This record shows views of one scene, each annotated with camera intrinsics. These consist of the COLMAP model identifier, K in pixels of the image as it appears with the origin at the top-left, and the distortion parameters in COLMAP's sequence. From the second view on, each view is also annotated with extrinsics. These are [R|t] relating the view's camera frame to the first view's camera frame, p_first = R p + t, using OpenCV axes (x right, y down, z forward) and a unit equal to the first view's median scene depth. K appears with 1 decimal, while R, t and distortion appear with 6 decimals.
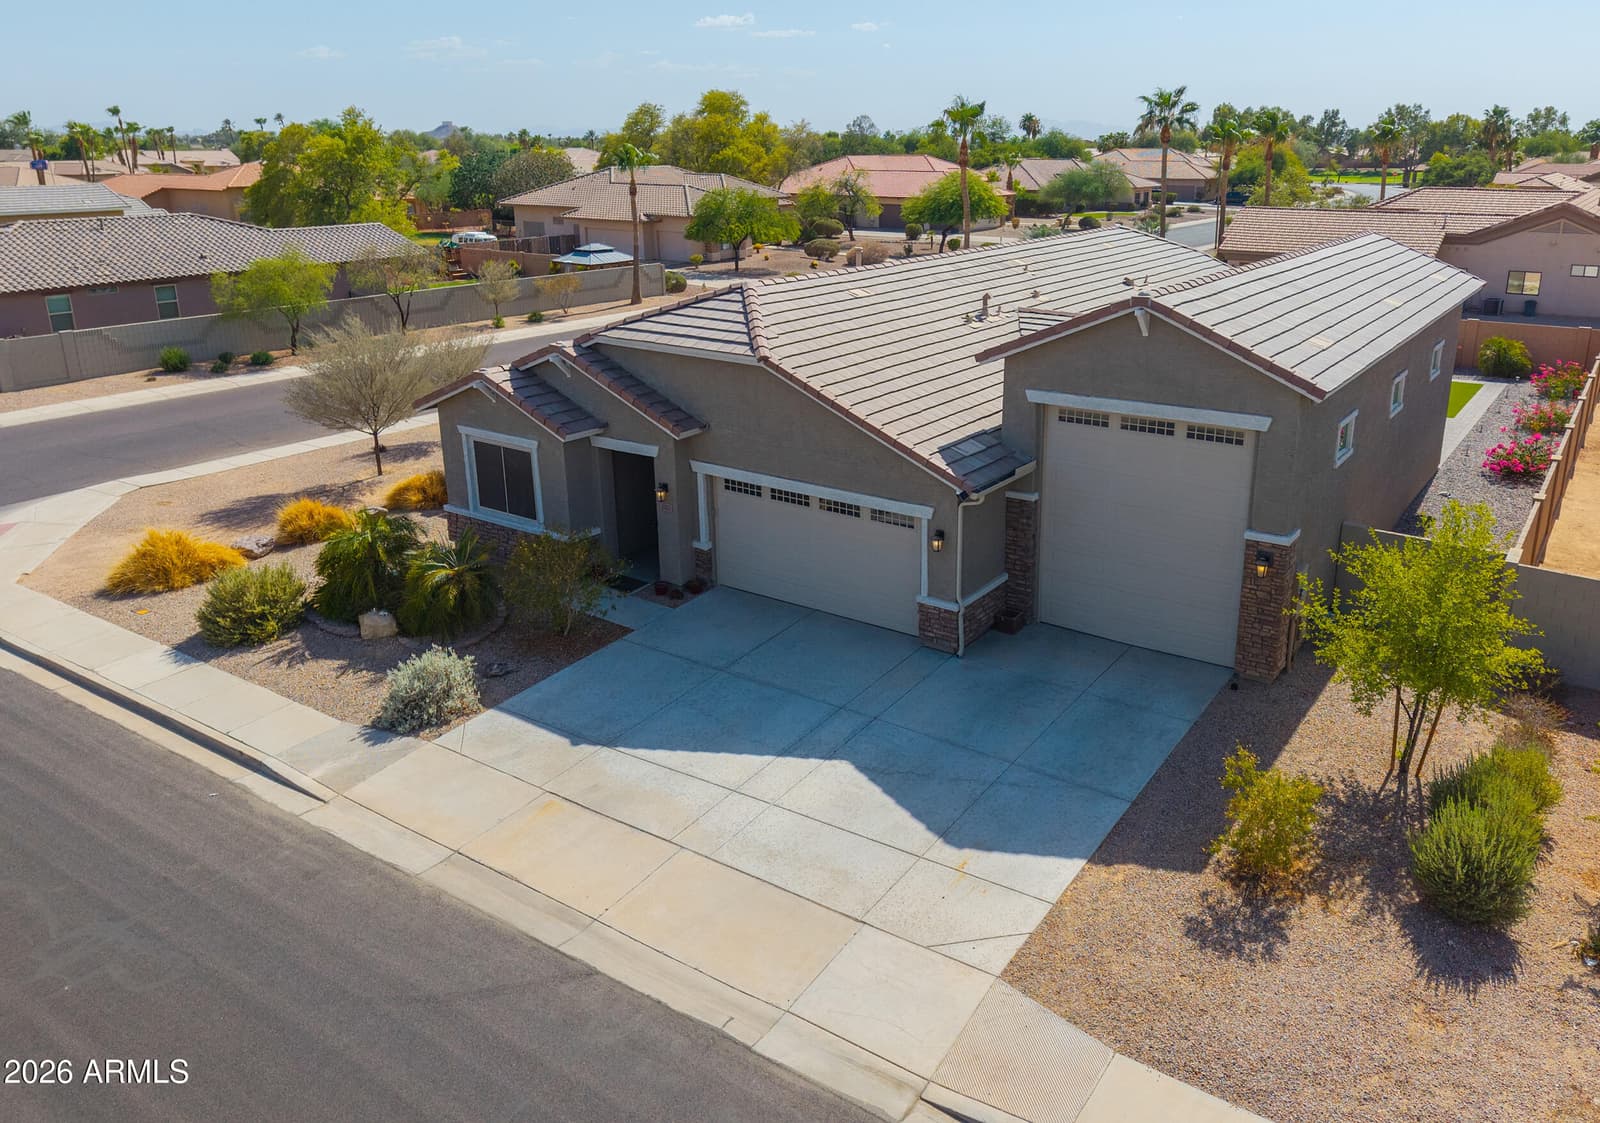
lens RADIAL K [[1157.2, 0, 903.3], [0, 1157.2, 466.3], [0, 0, 1]] dist [0.043514, -0.048151]
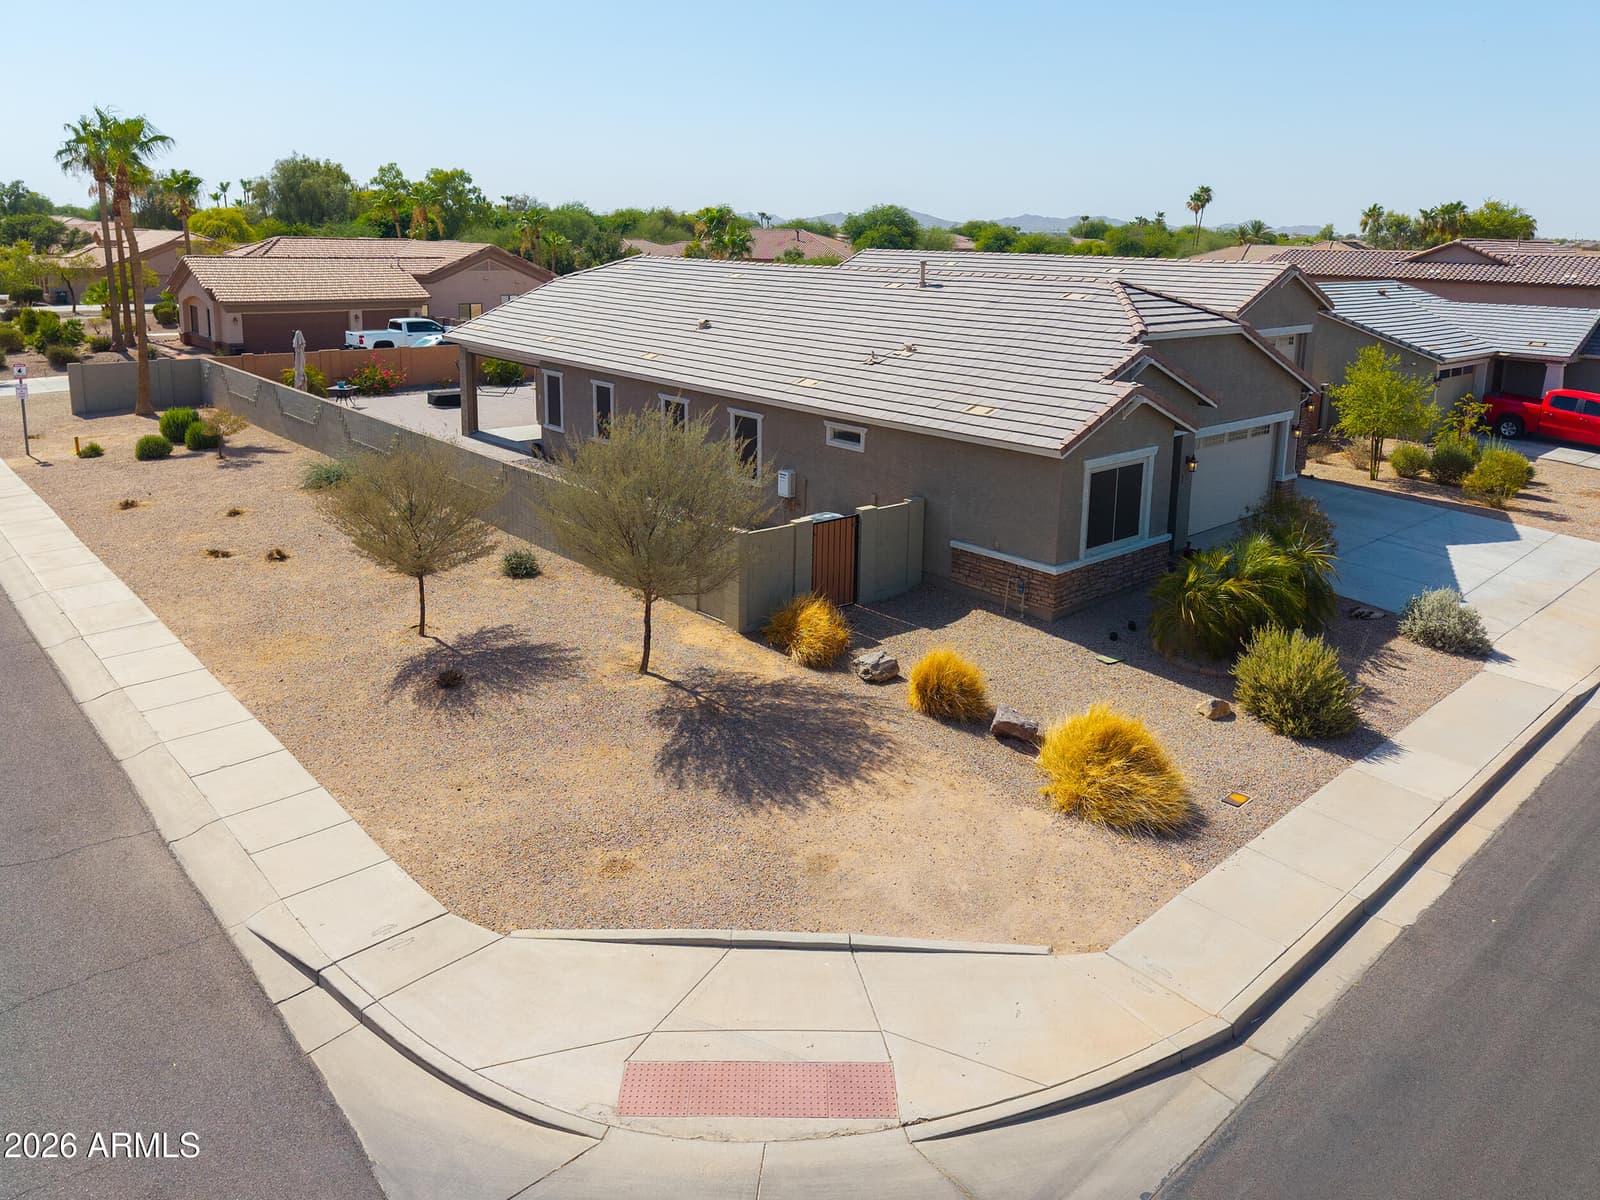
lens RADIAL K [[1130.1, 0, 788.5], [0, 1130.1, 455.2], [0, 0, 1]] dist [0.028140, -0.007777]
pose [[0.257166, -0.181631, 0.949145, -1.482115], [0.243069, 0.962759, 0.118378, -0.230058], [-0.935298, 0.200265, 0.291738, 1.158832]]
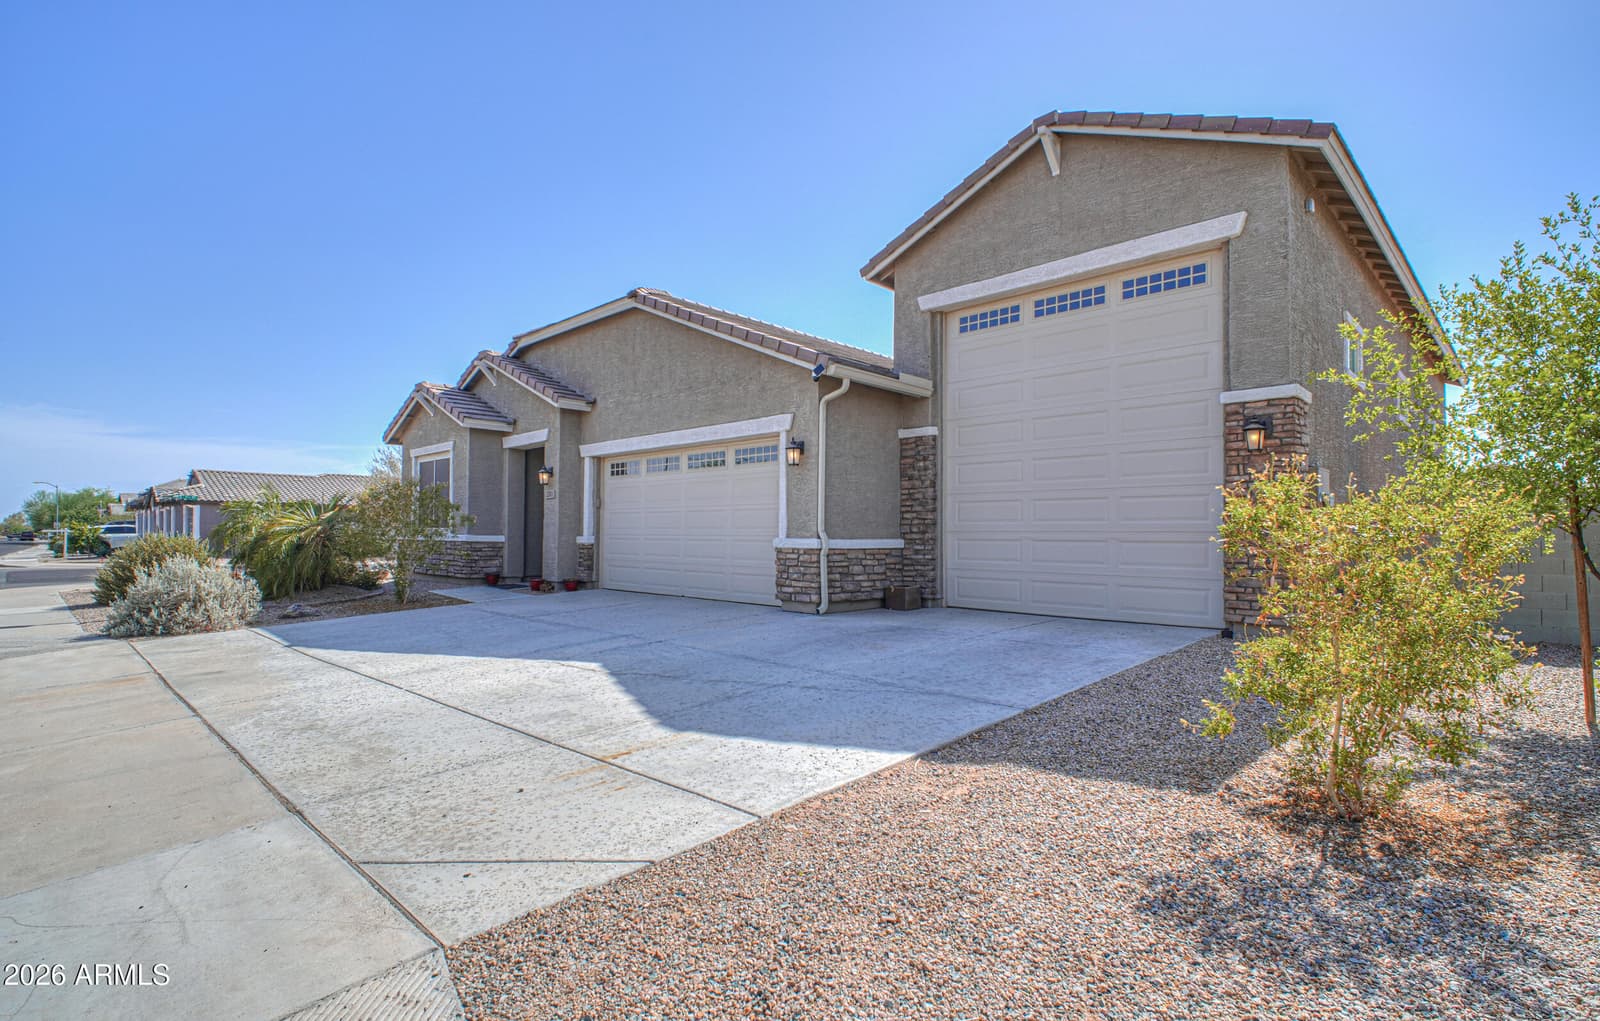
lens RADIAL K [[762.2, 0, 800.0], [0, 762.2, 510.5], [0, 0, 1]] dist [-0.001440, -0.000059]
pose [[0.979372, -0.003054, -0.202044, 0.134151], [-0.059040, 0.951929, -0.300575, 0.249534], [0.193250, 0.306303, 0.932112, 0.522920]]
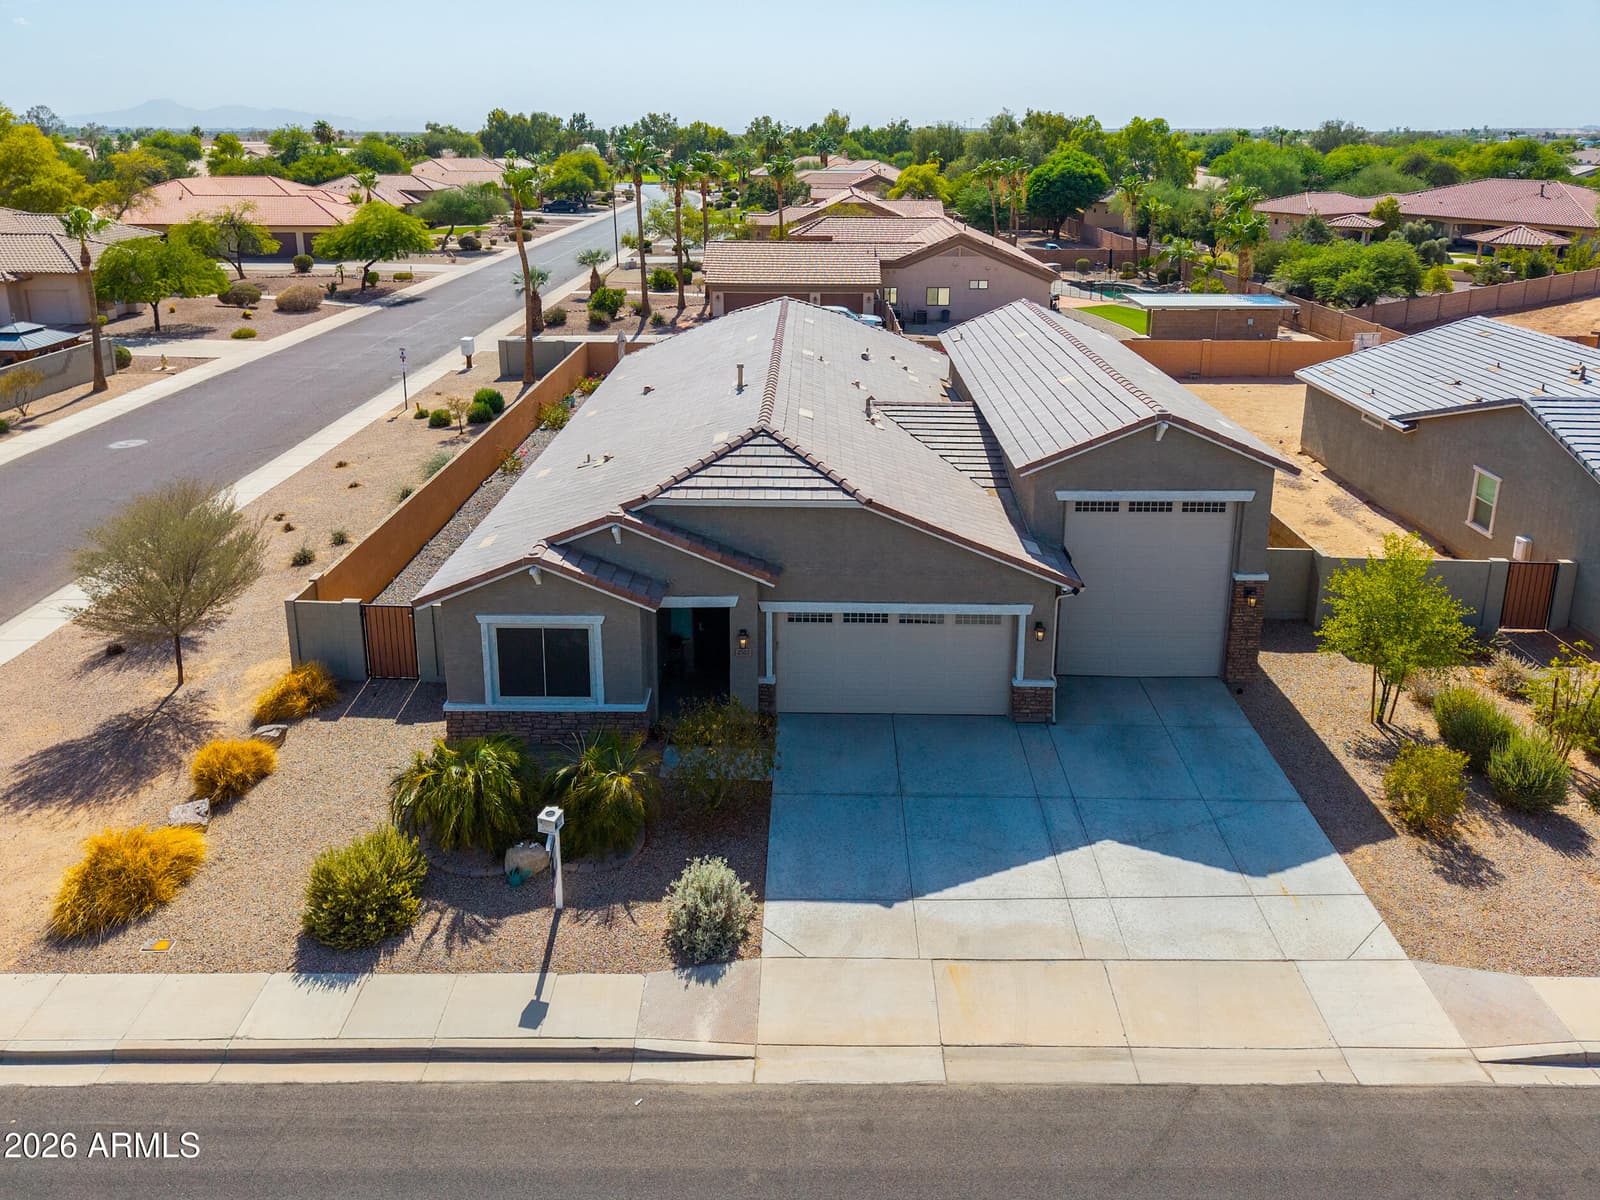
lens RADIAL K [[1121.7, 0, 802.2], [0, 1121.7, 388.6], [0, 0, 1]] dist [0.031020, -0.023424]
pose [[0.846010, -0.117153, 0.520136, -0.731692], [0.141908, 0.989849, -0.007867, -0.203988], [-0.513935, 0.080467, 0.854047, 0.114124]]
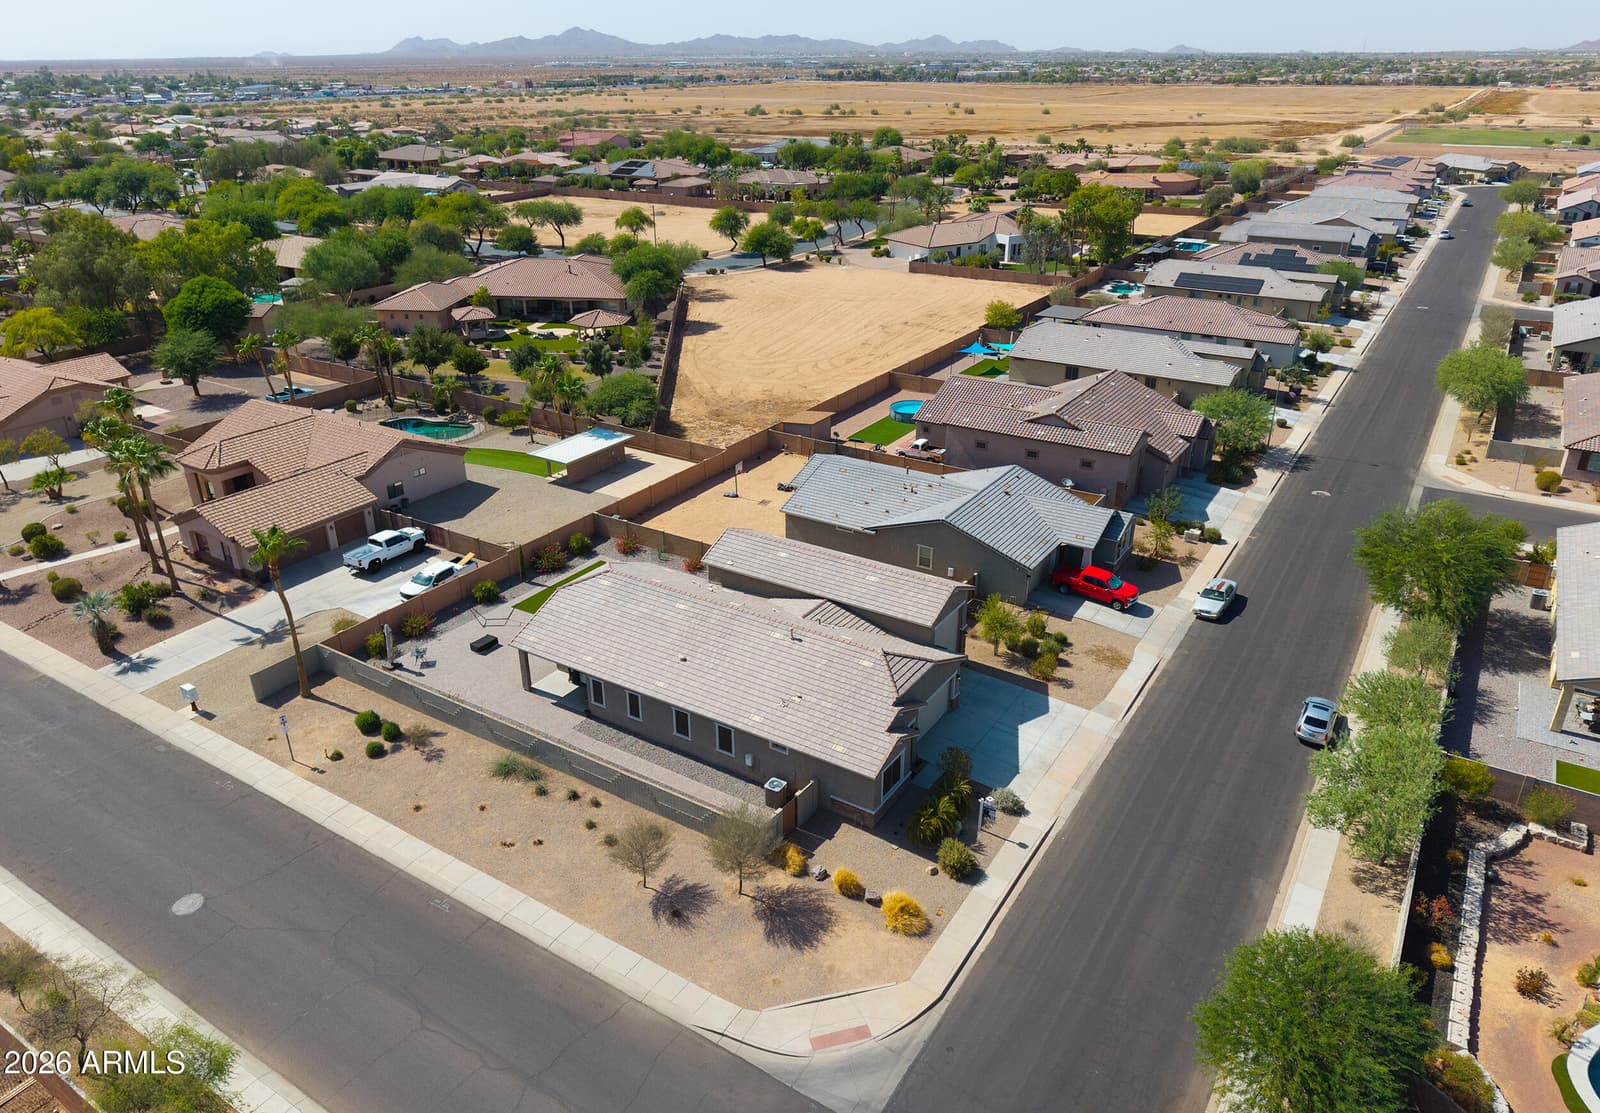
lens RADIAL K [[1094.7, 0, 800.0], [0, 1094.7, 556.5], [0, 0, 1]] dist [0.020048, -0.001794]
pose [[-0.007890, -0.407322, 0.913251, -2.587477], [0.274982, 0.877186, 0.393612, -1.539630], [-0.961417, 0.254233, 0.105085, 0.993983]]
